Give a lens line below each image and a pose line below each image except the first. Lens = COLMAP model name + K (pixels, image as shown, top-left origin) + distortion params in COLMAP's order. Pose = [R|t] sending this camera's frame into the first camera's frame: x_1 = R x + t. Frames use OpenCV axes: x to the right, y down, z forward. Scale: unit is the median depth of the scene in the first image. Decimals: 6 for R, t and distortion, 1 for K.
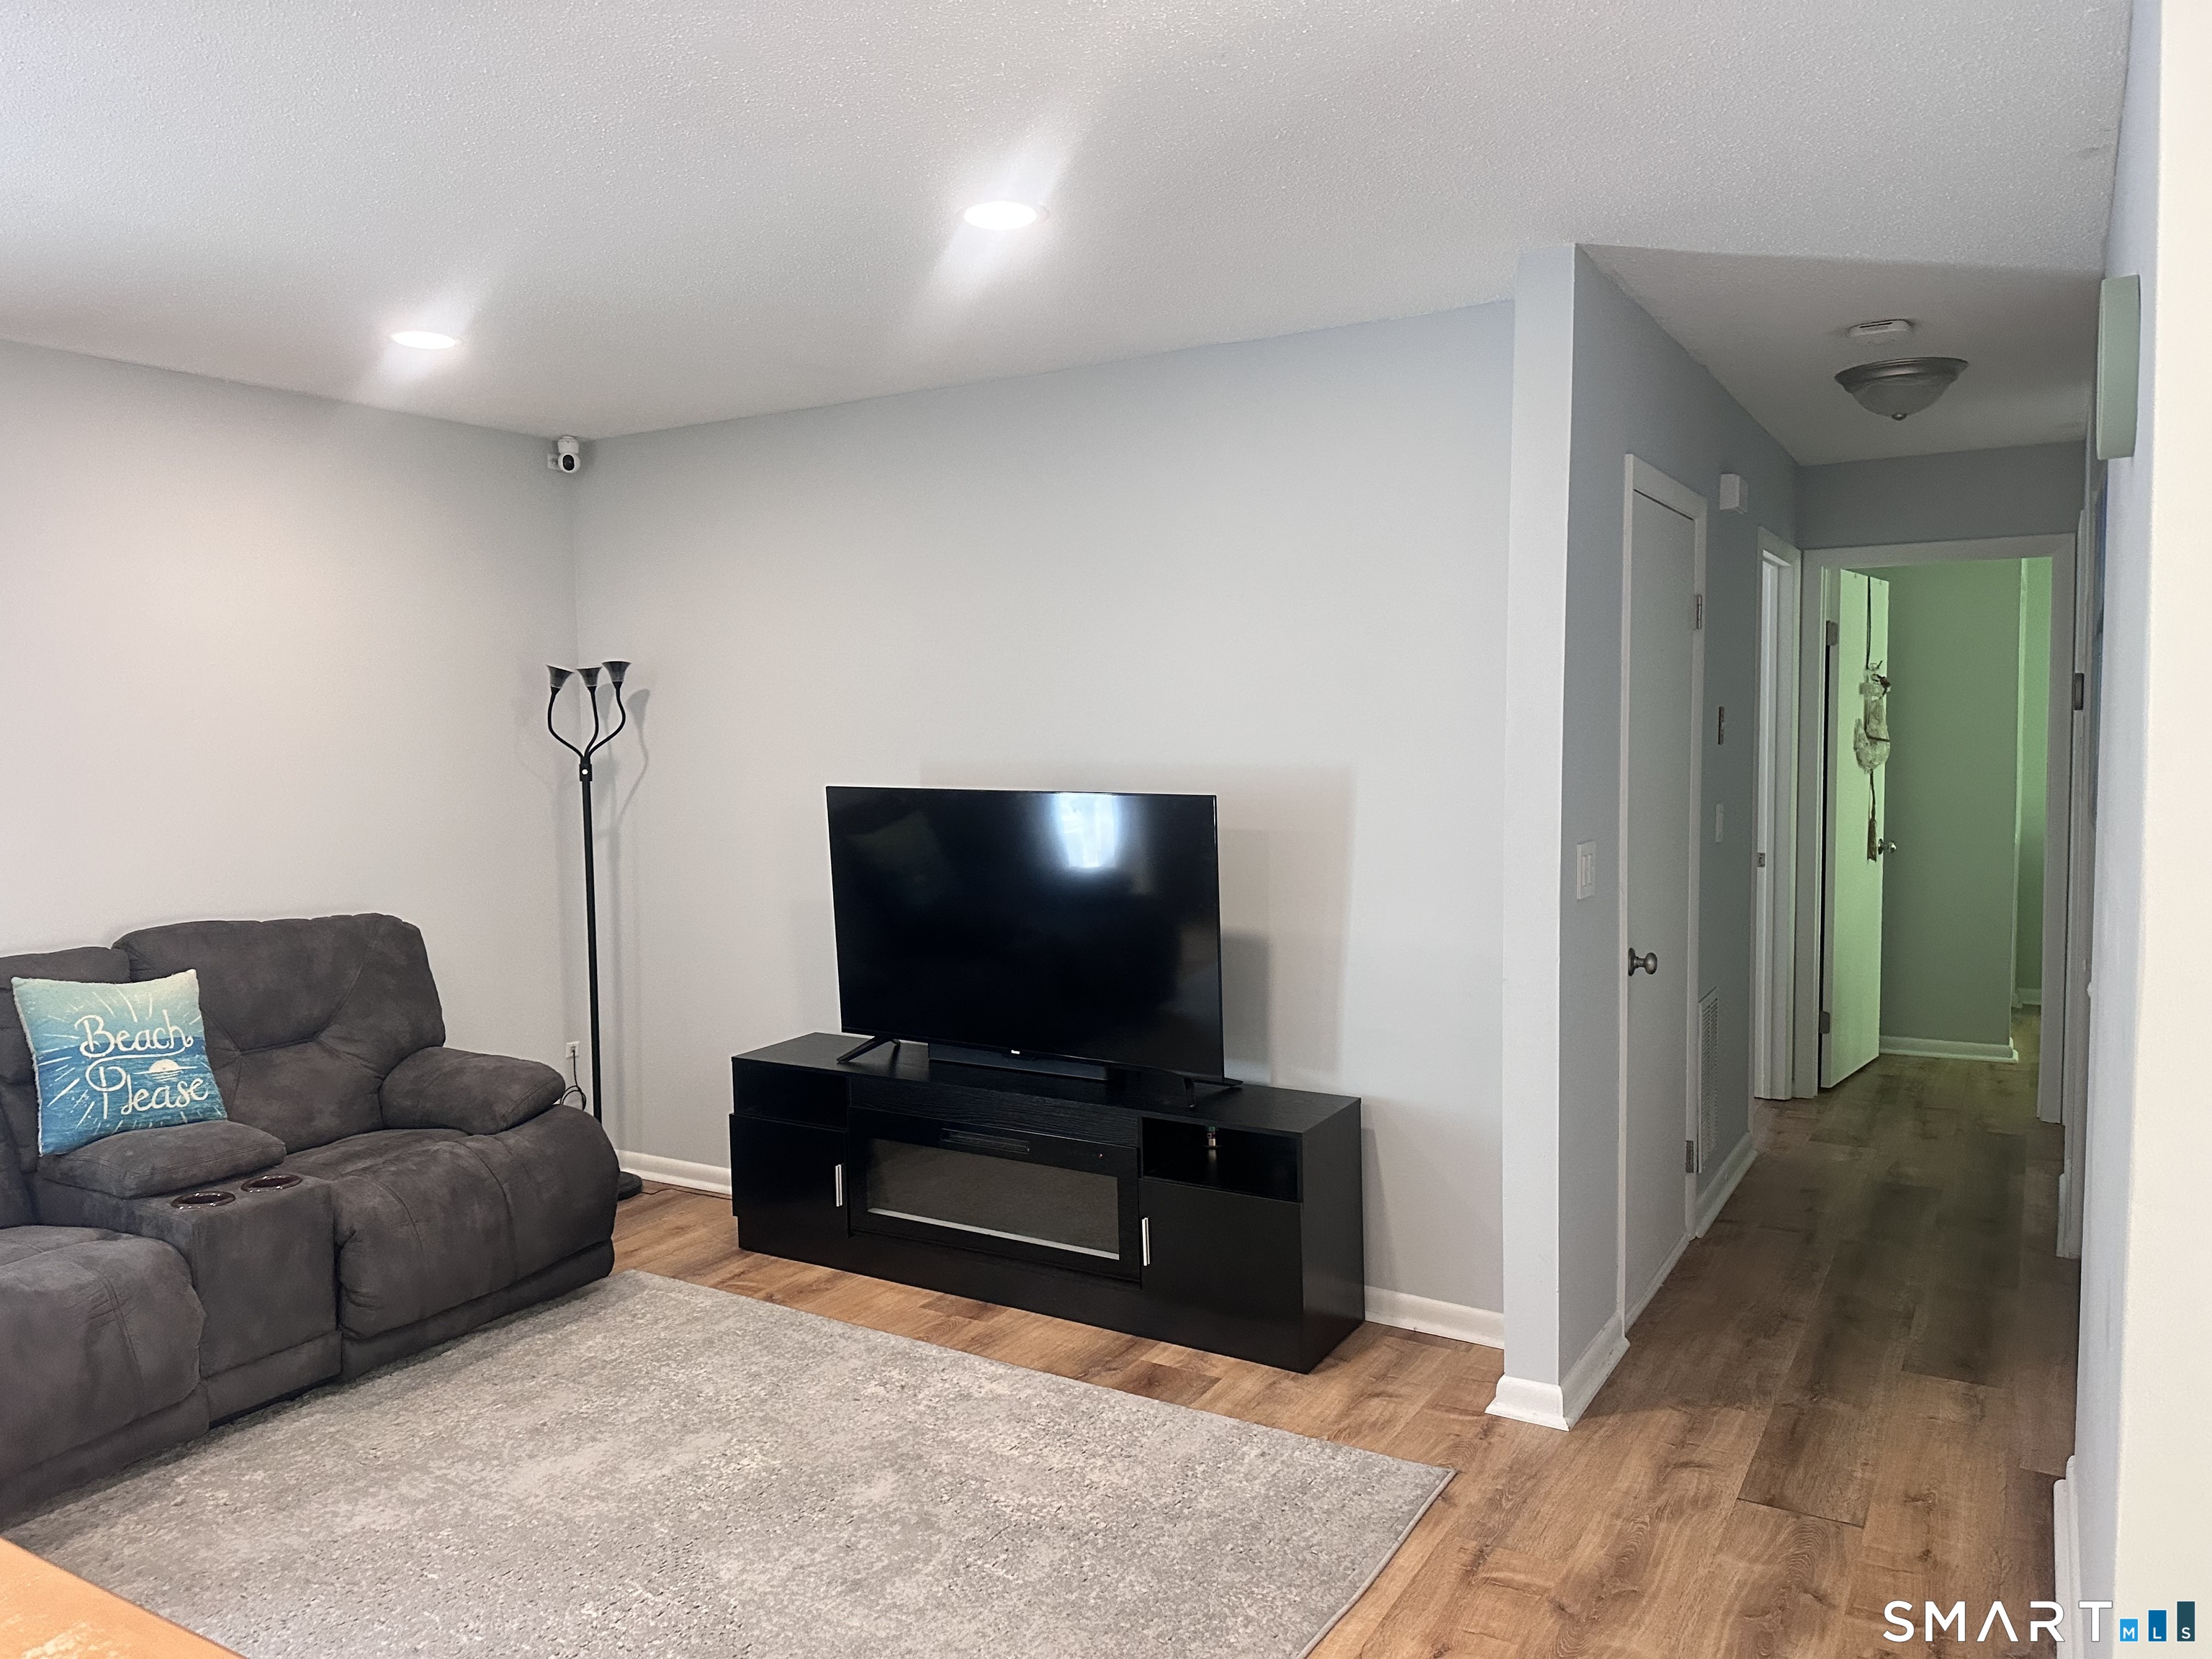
lens RADIAL K [[1547.4, 0, 1111.6], [0, 1547.4, 826.2], [0, 0, 1]] dist [-0.002768, -0.000790]
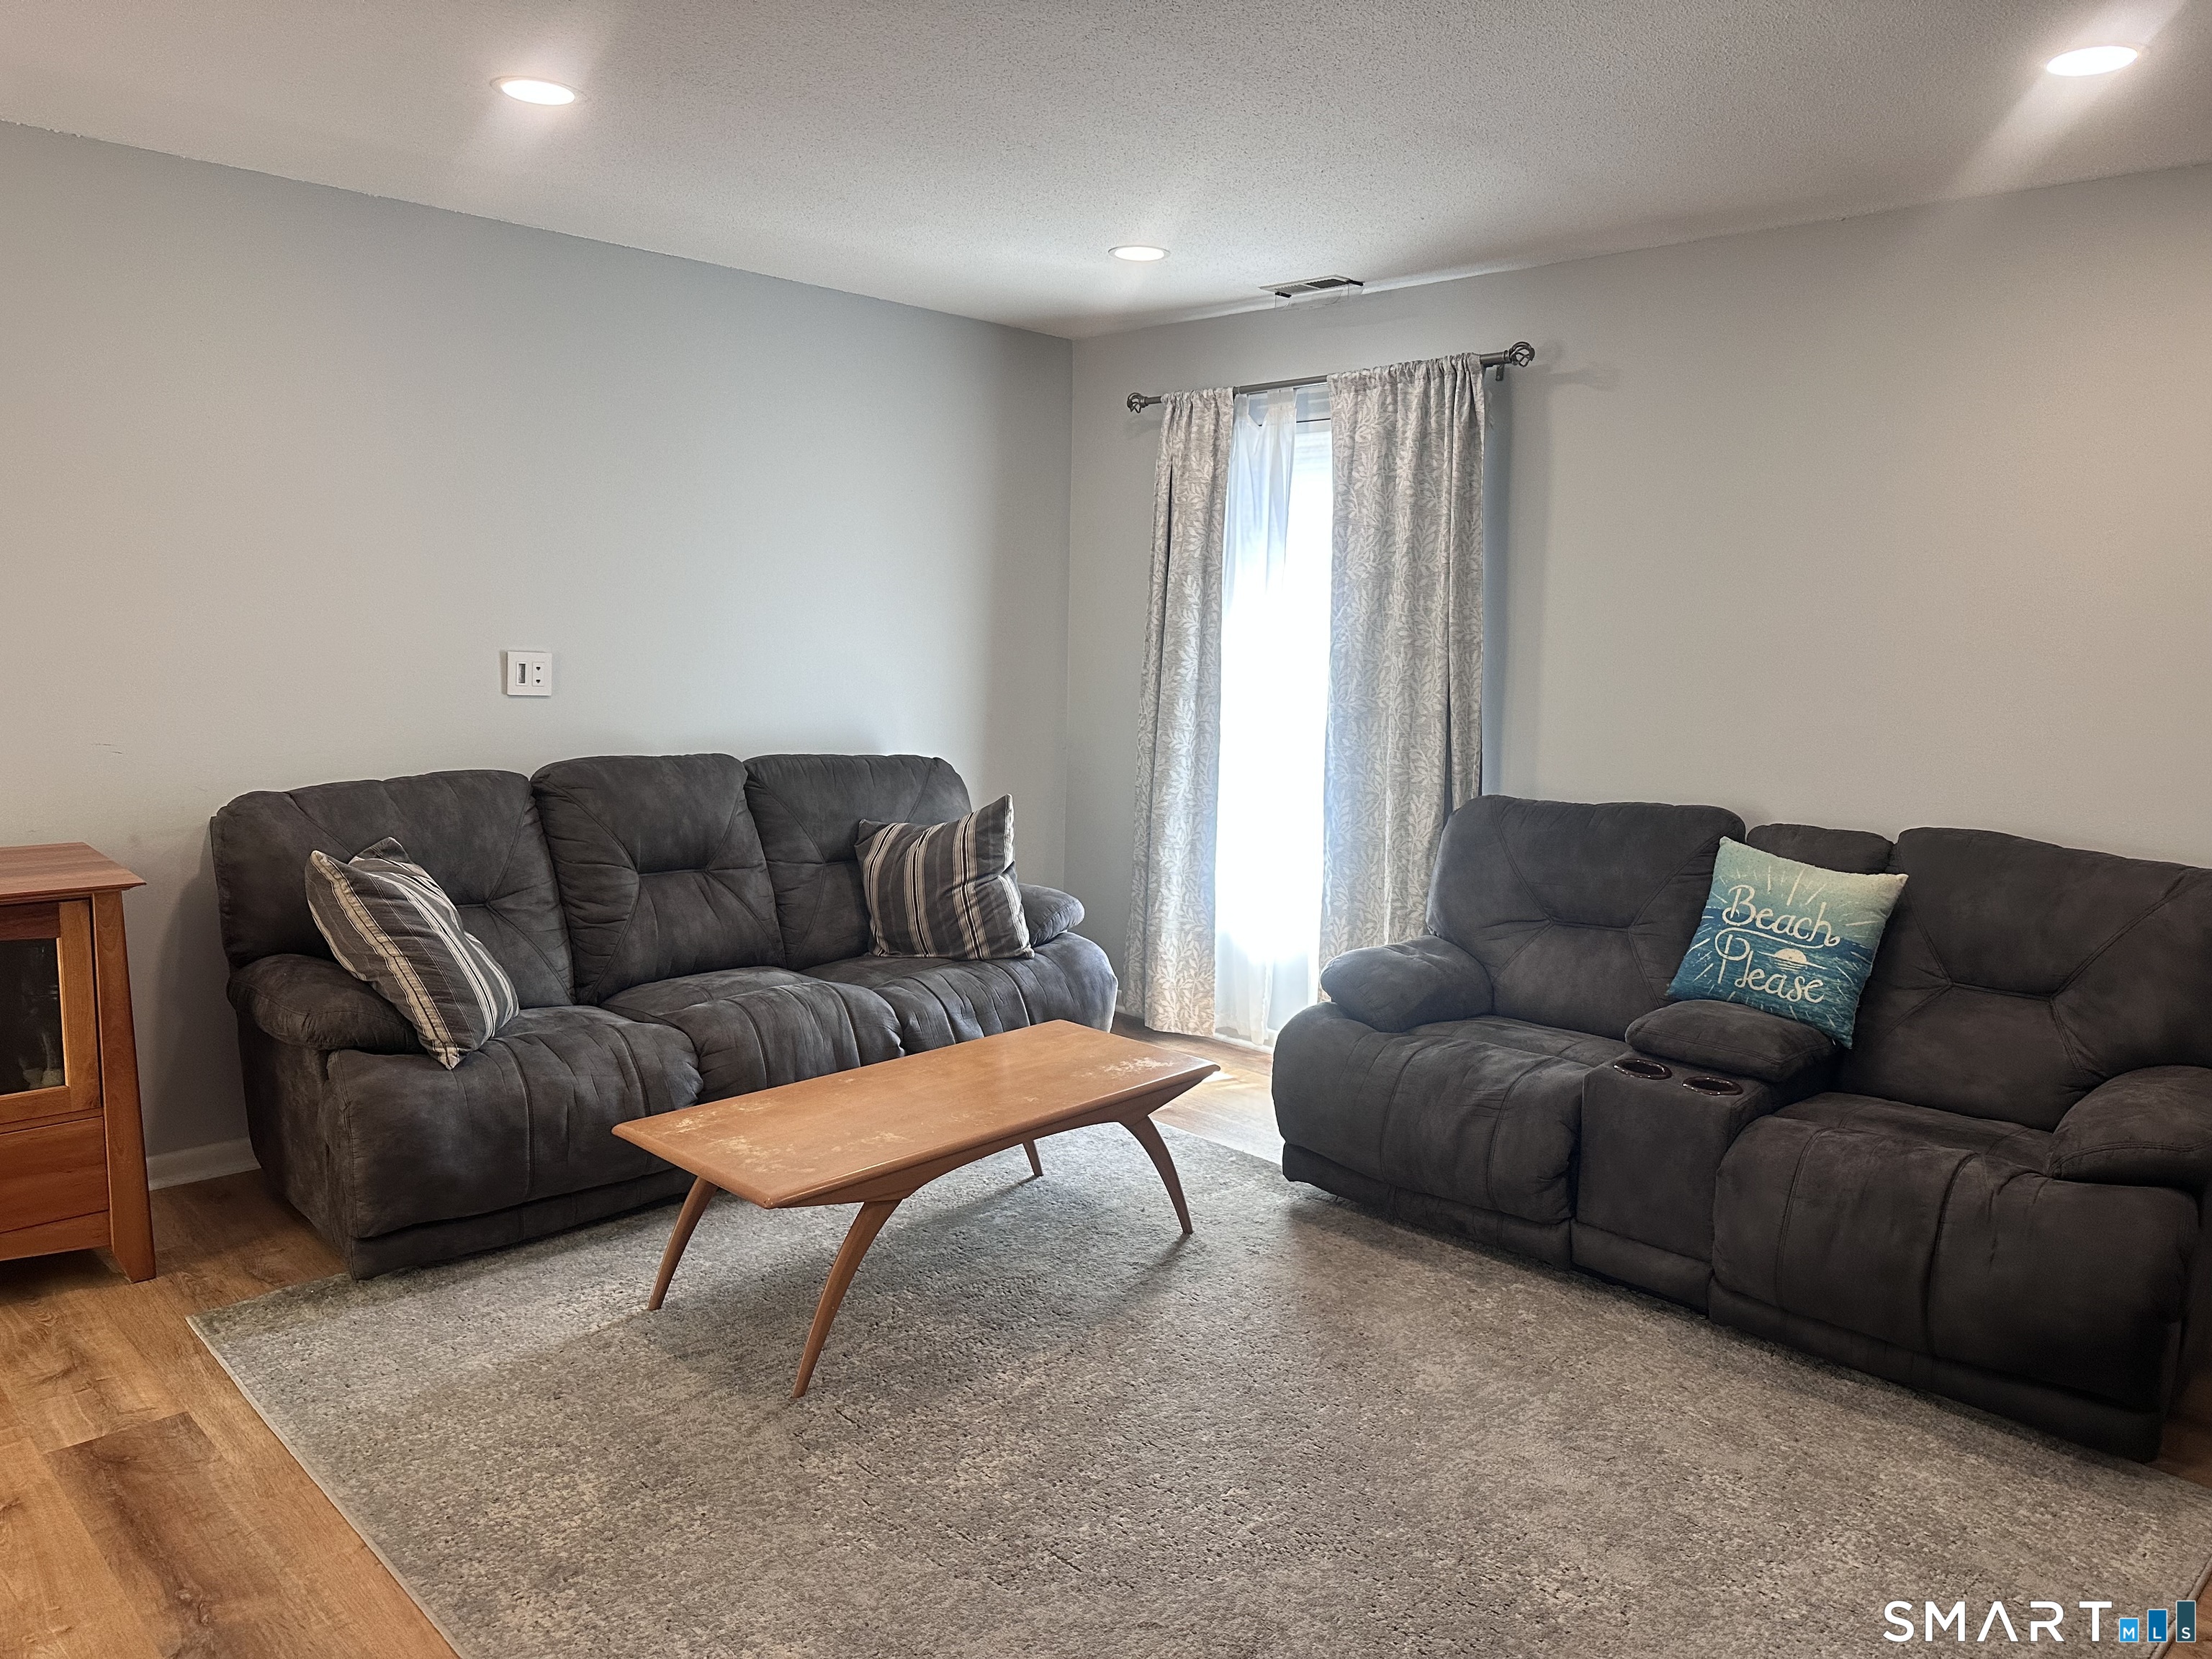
lens RADIAL K [[1547.4, 0, 1110.9], [0, 1547.4, 828.7], [0, 0, 1]] dist [-0.002768, -0.000790]
pose [[-0.239578, 0.138221, -0.960988, 0.421127], [-0.082143, 0.983379, 0.161920, -0.046311], [0.967396, 0.117731, -0.224242, 0.809734]]
